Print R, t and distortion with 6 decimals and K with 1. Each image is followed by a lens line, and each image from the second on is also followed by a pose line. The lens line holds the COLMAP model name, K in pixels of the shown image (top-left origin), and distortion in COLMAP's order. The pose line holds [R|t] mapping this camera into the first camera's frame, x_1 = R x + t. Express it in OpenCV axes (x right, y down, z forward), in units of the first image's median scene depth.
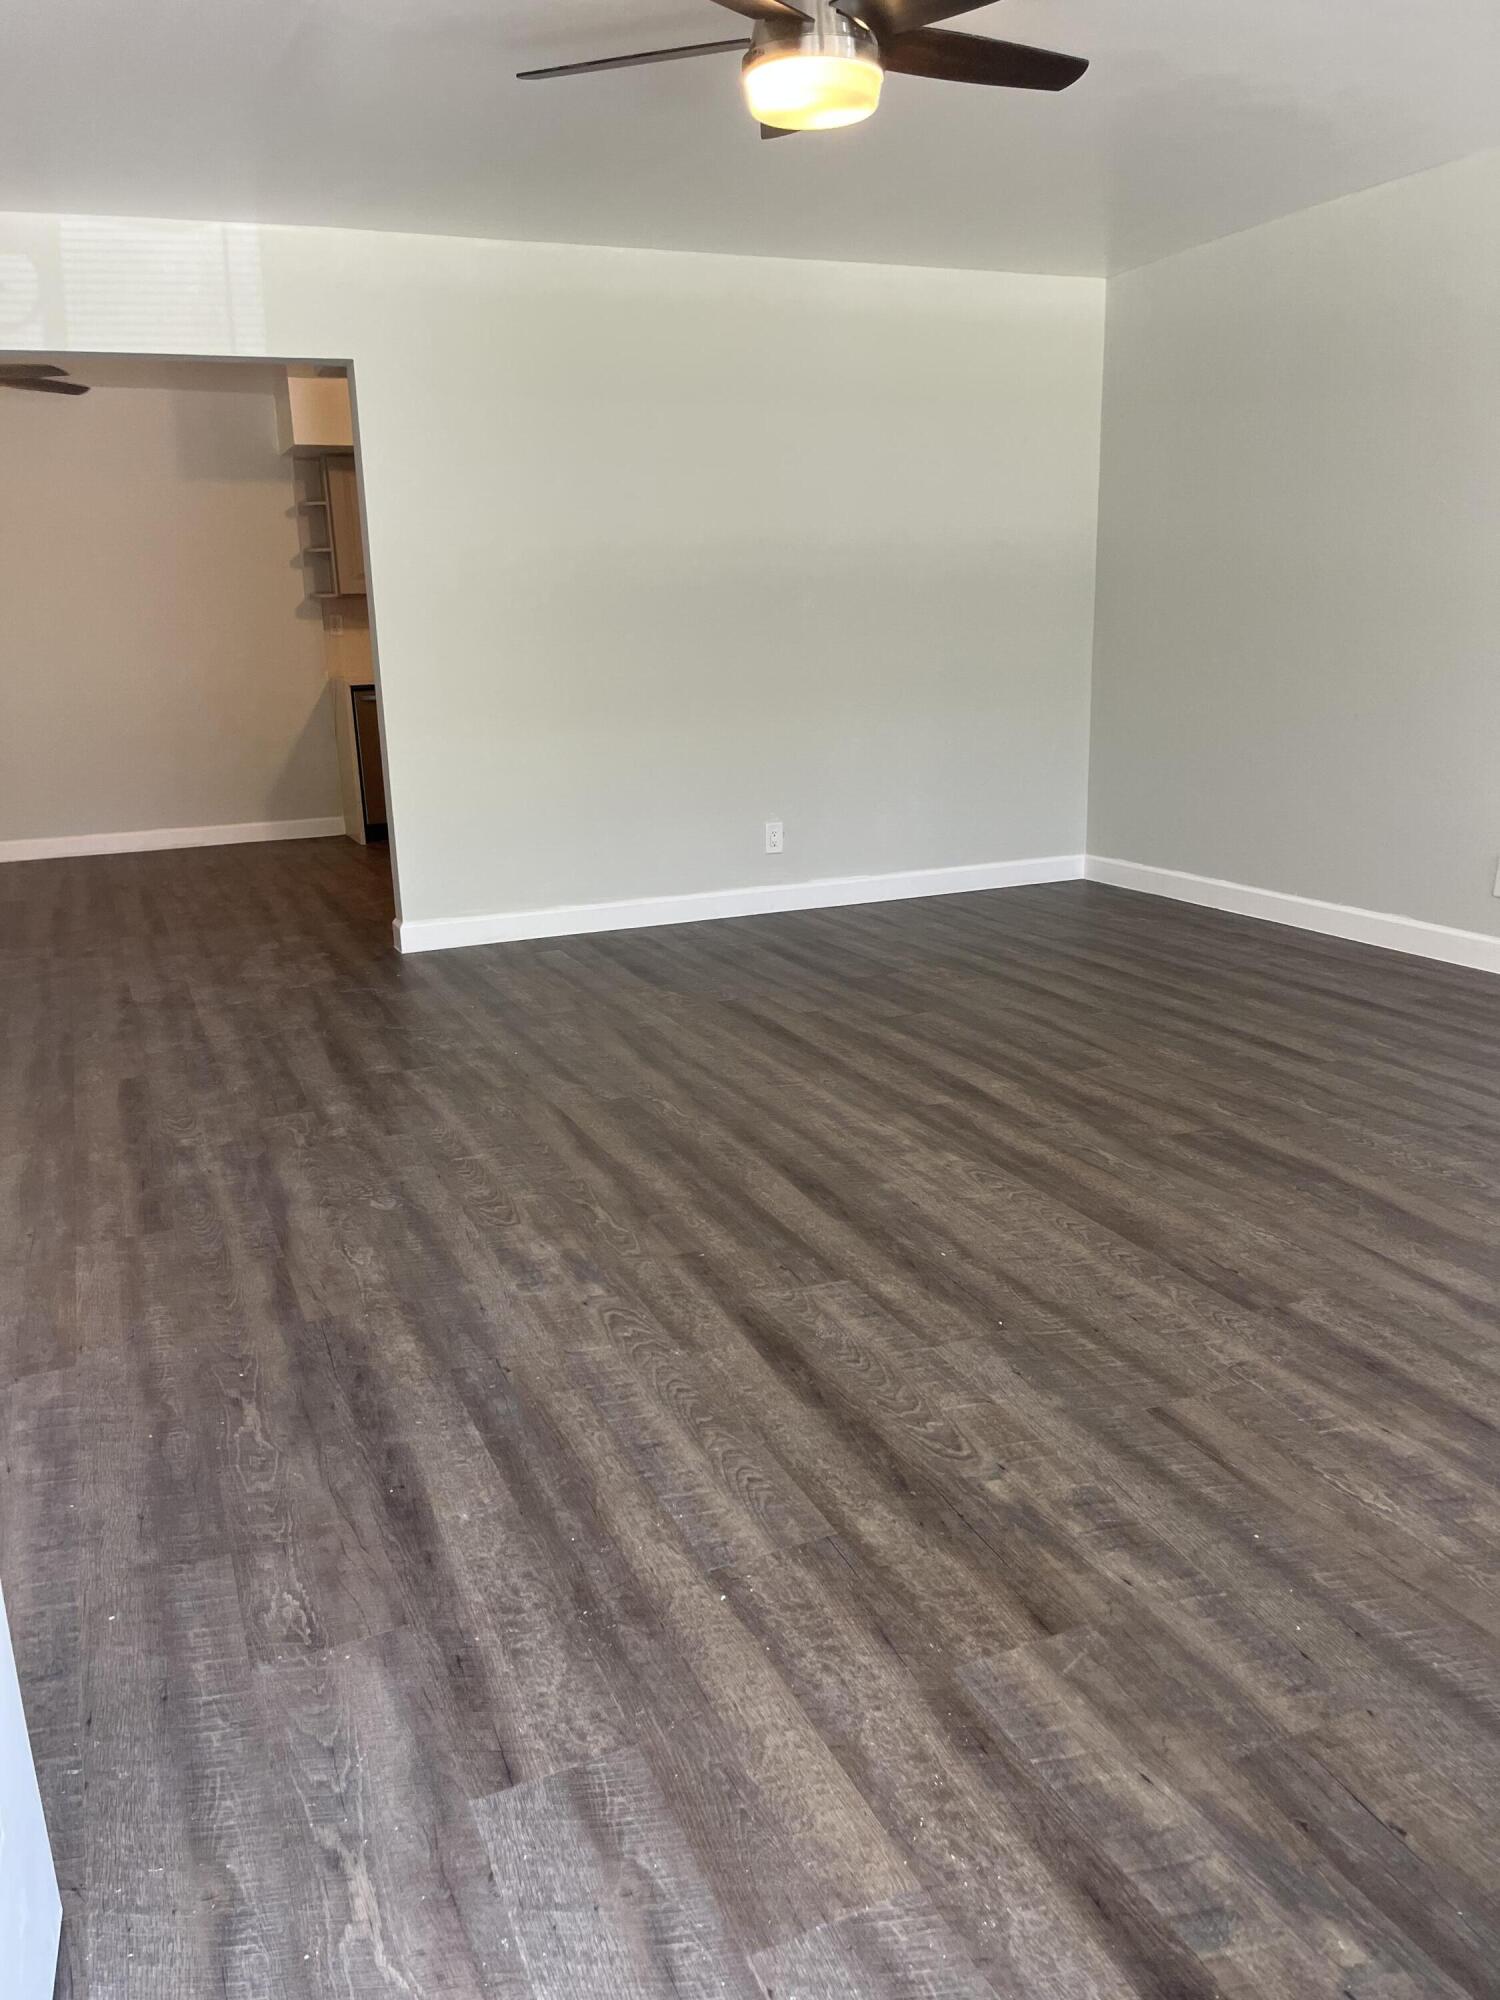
lens RADIAL K [[1514.2, 0, 763.0], [0, 1514.2, 1022.8], [0, 0, 1]] dist [0.060648, -0.076693]
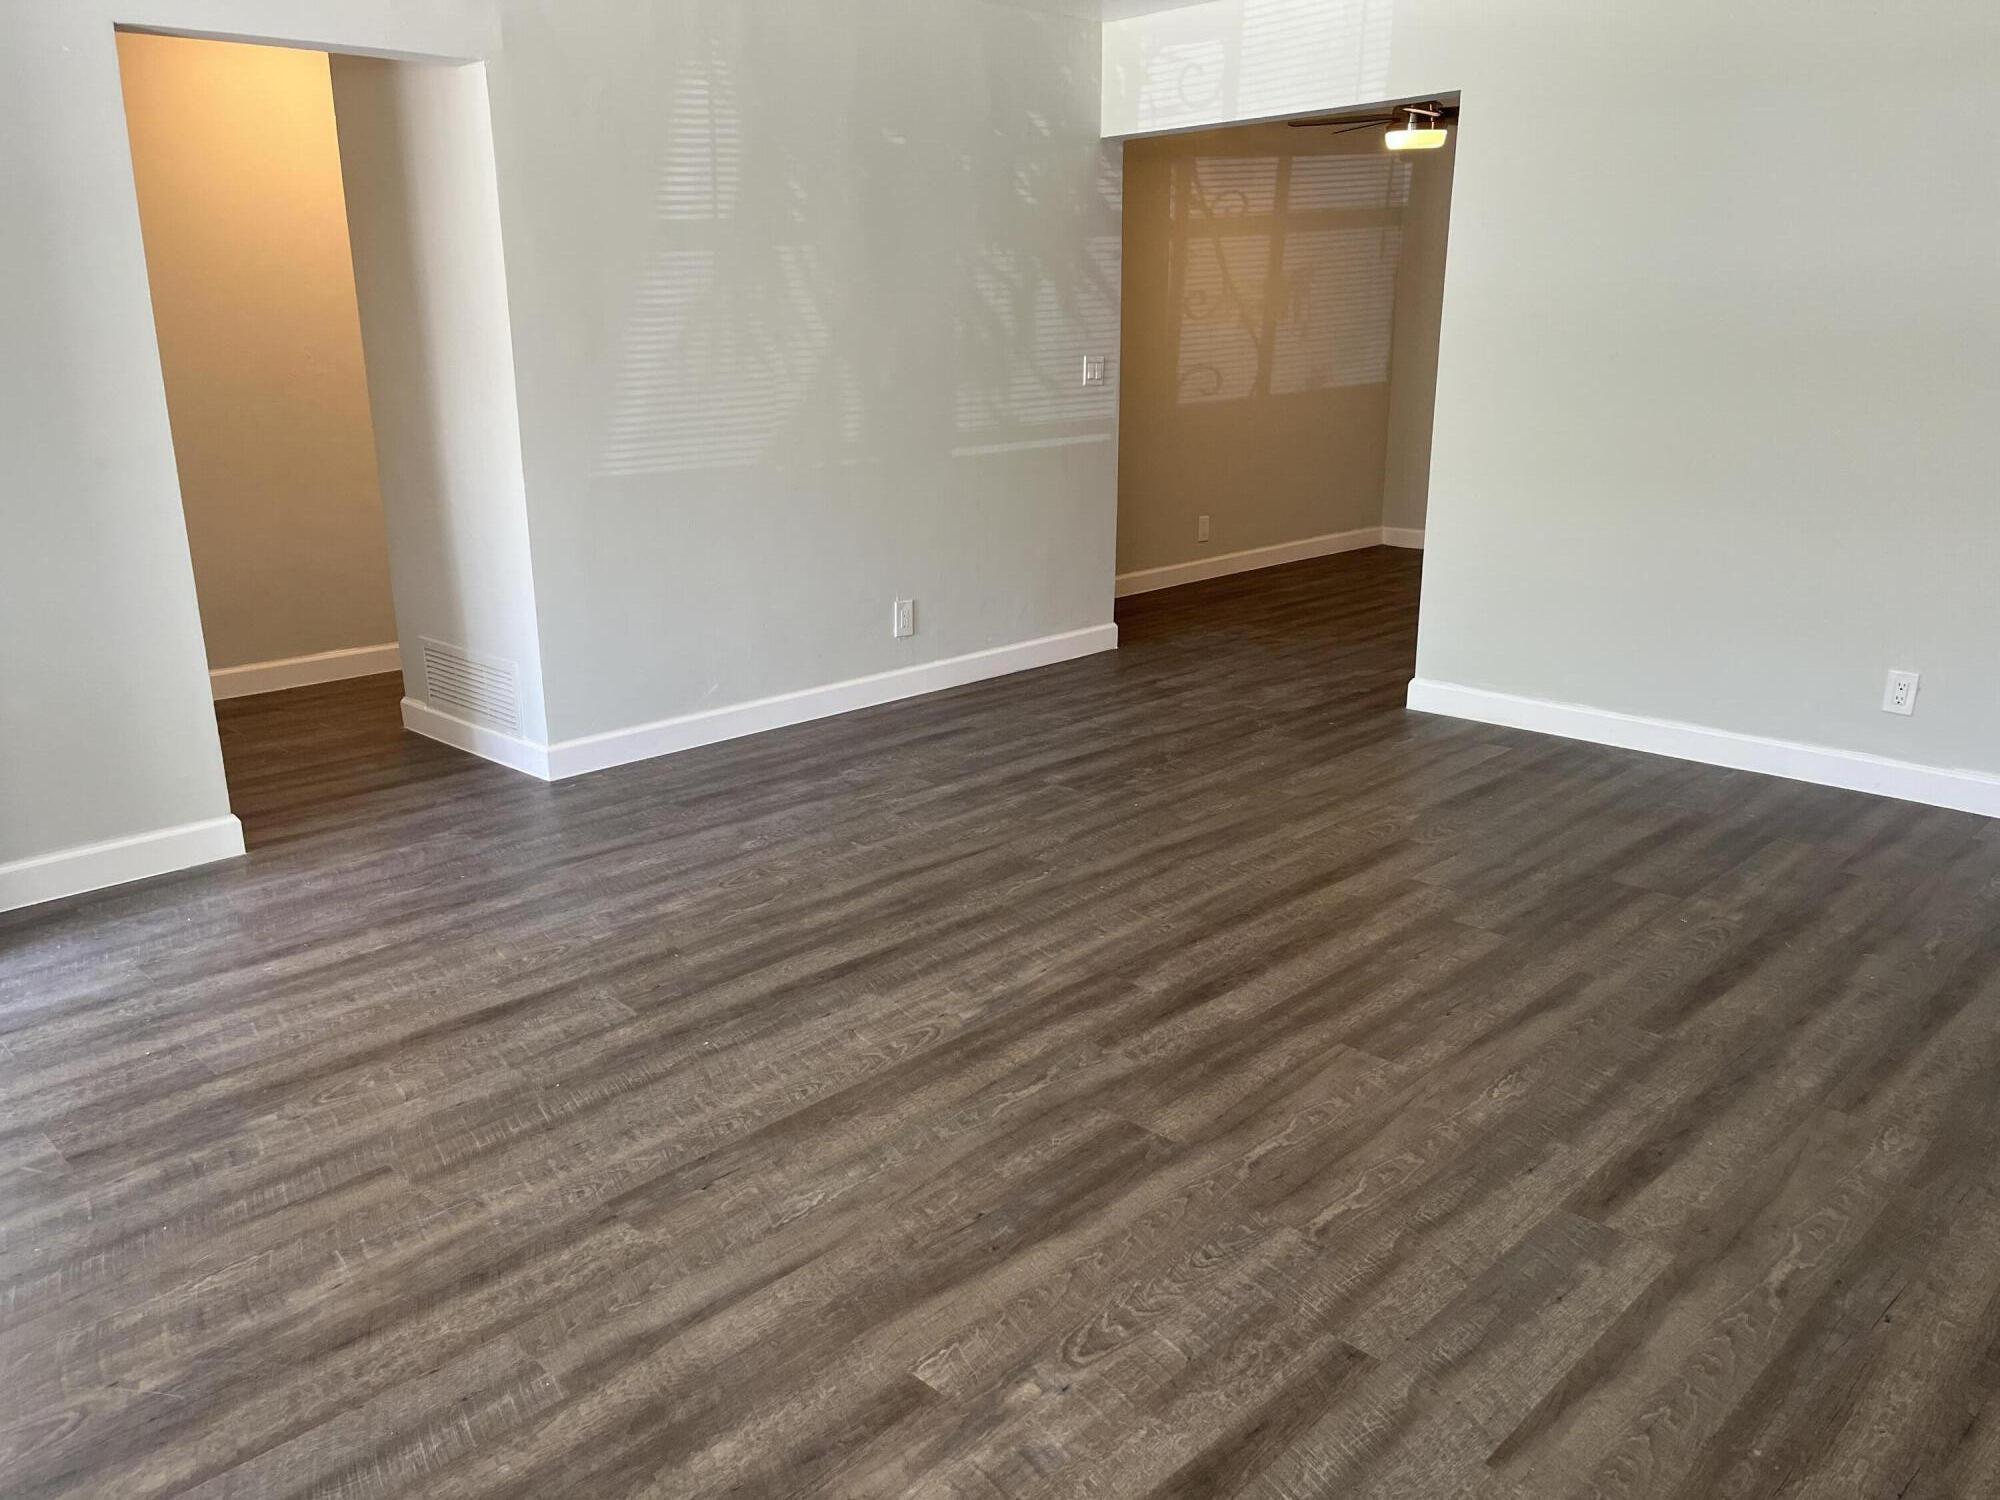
lens RADIAL K [[1520.1, 0, 990.9], [0, 1520.1, 750.9], [0, 0, 1]] dist [0.071438, -0.088552]
pose [[0.364783, 0.277639, -0.888735, 0.977880], [-0.241552, 0.950047, 0.197647, -0.268645], [0.899214, 0.142577, 0.413625, 0.651605]]
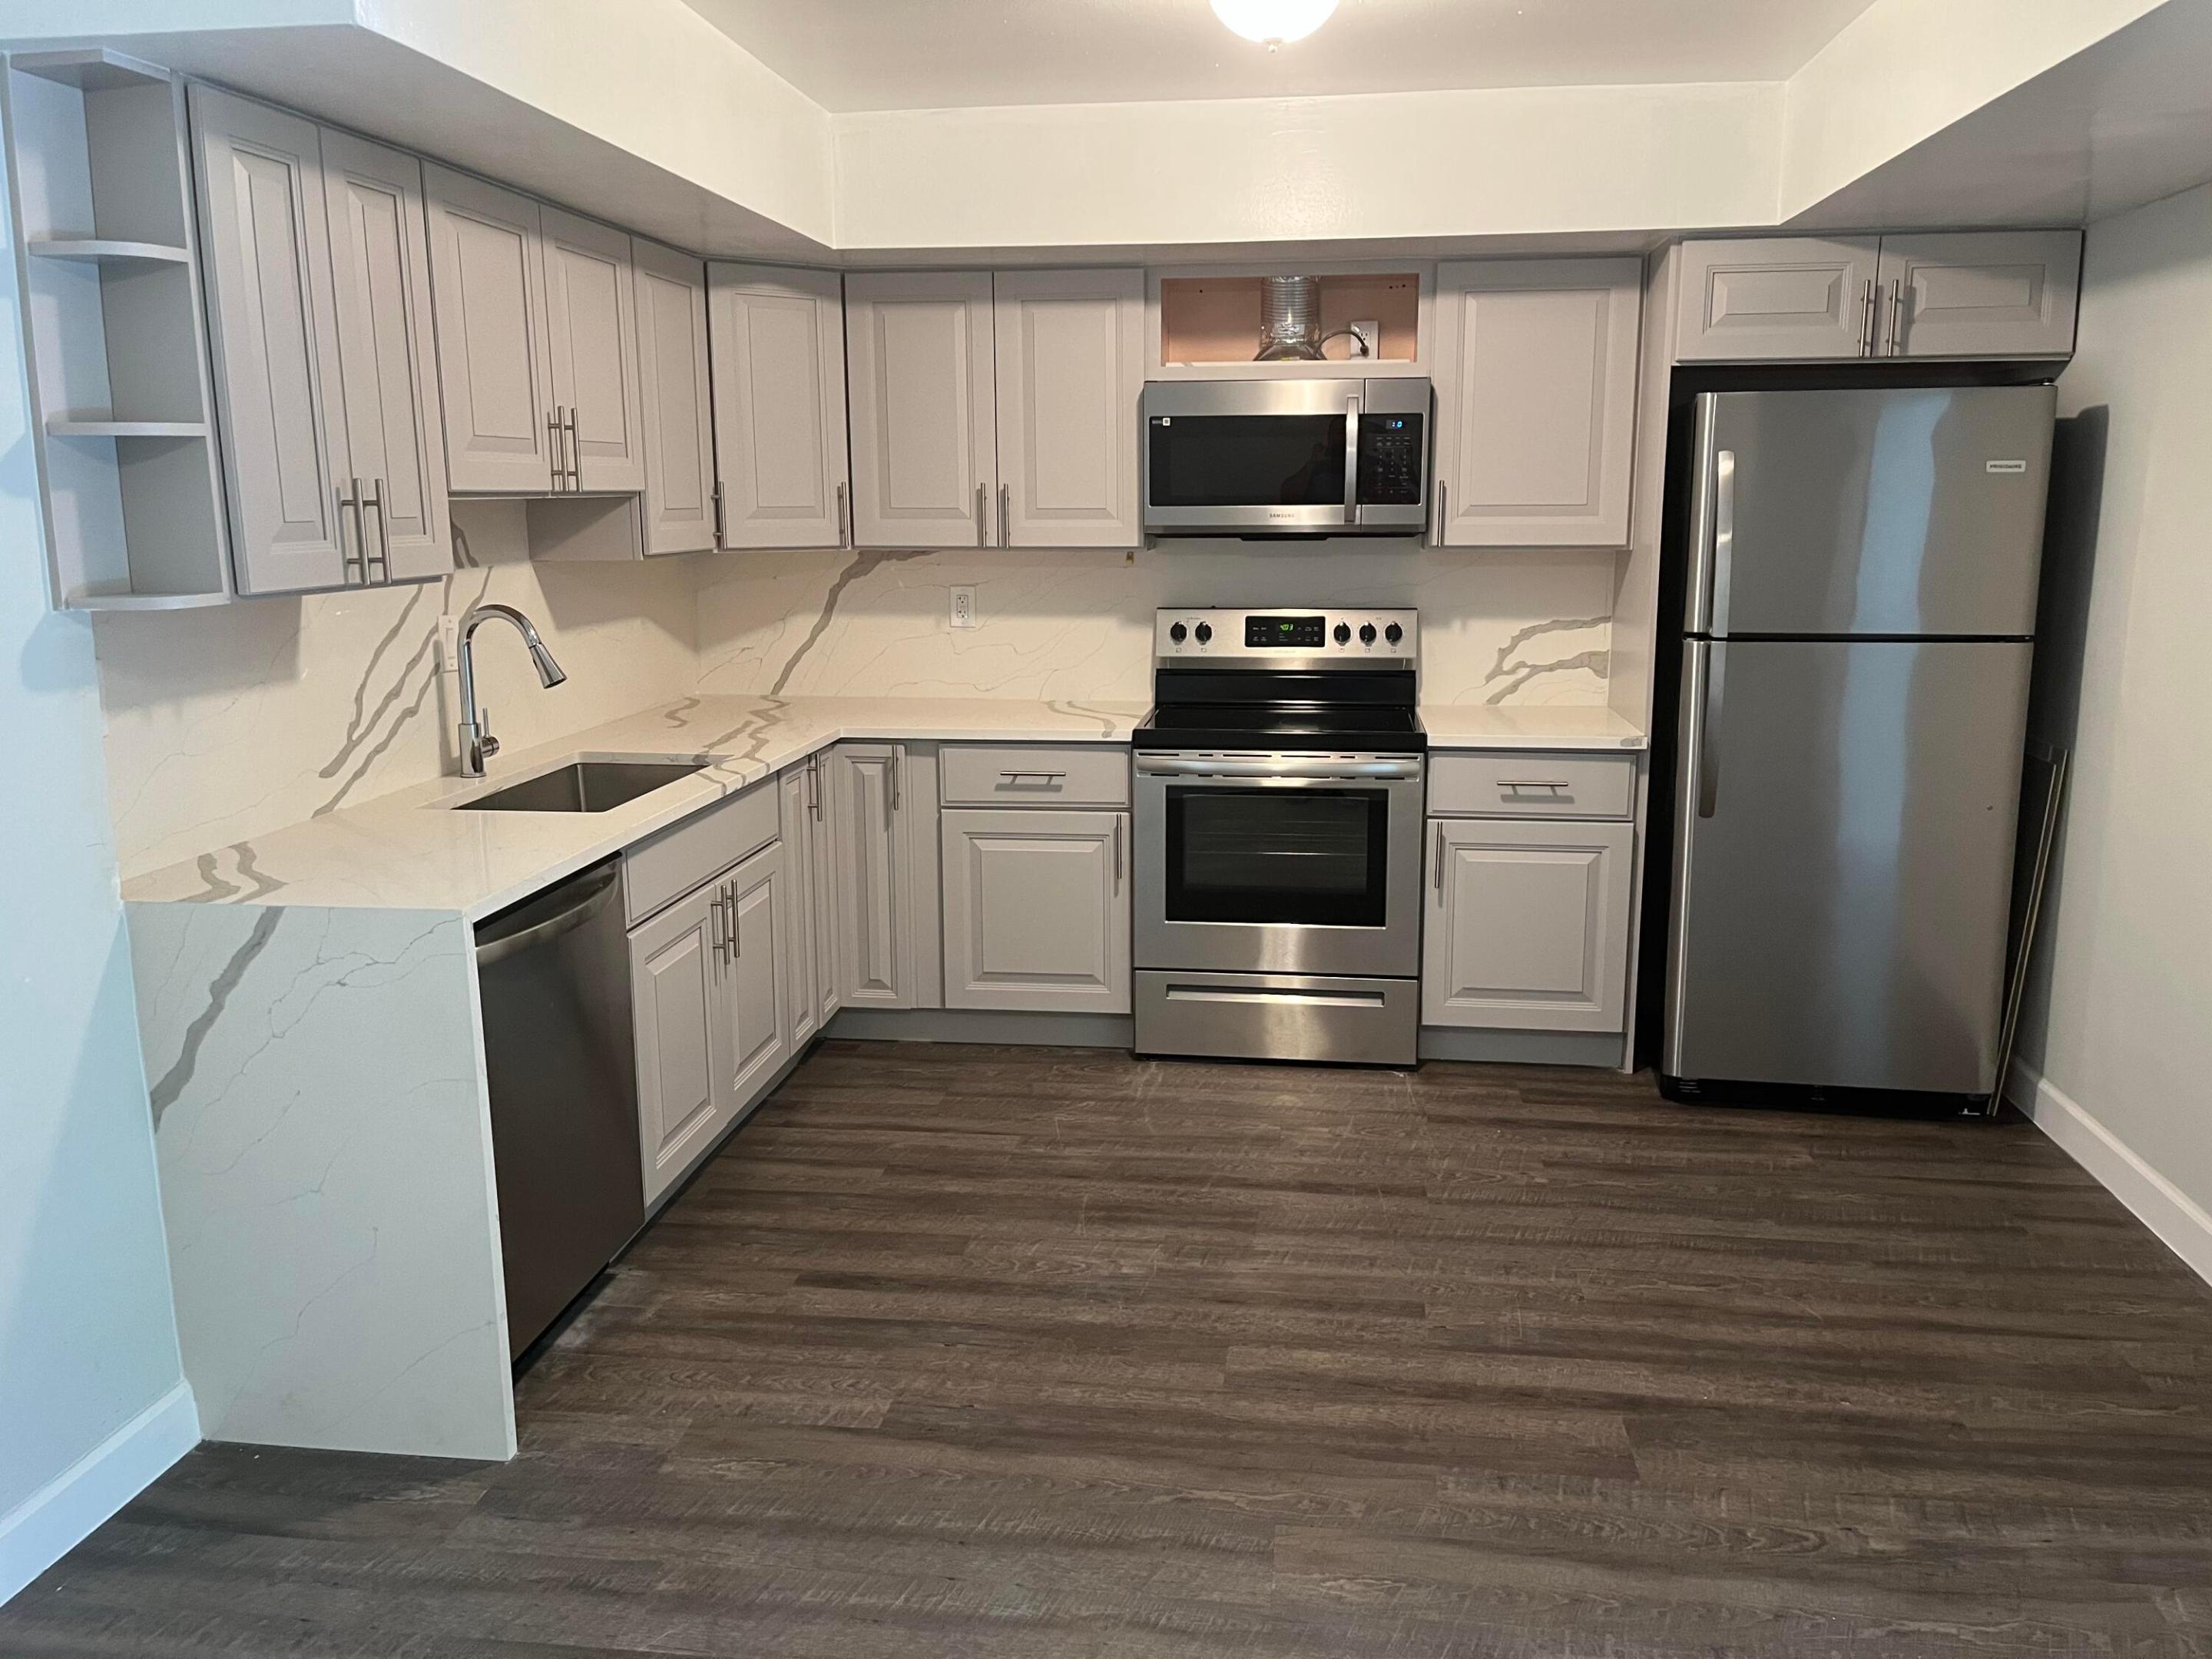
lens RADIAL K [[1675.1, 0, 1113.8], [0, 1675.1, 802.5], [0, 0, 1]] dist [0.053687, -0.059242]
pose [[0.512858, -0.131352, 0.848365, -1.260956], [0.206020, 0.978178, 0.026906, -0.609242], [-0.833386, 0.160981, 0.528727, 1.983683]]
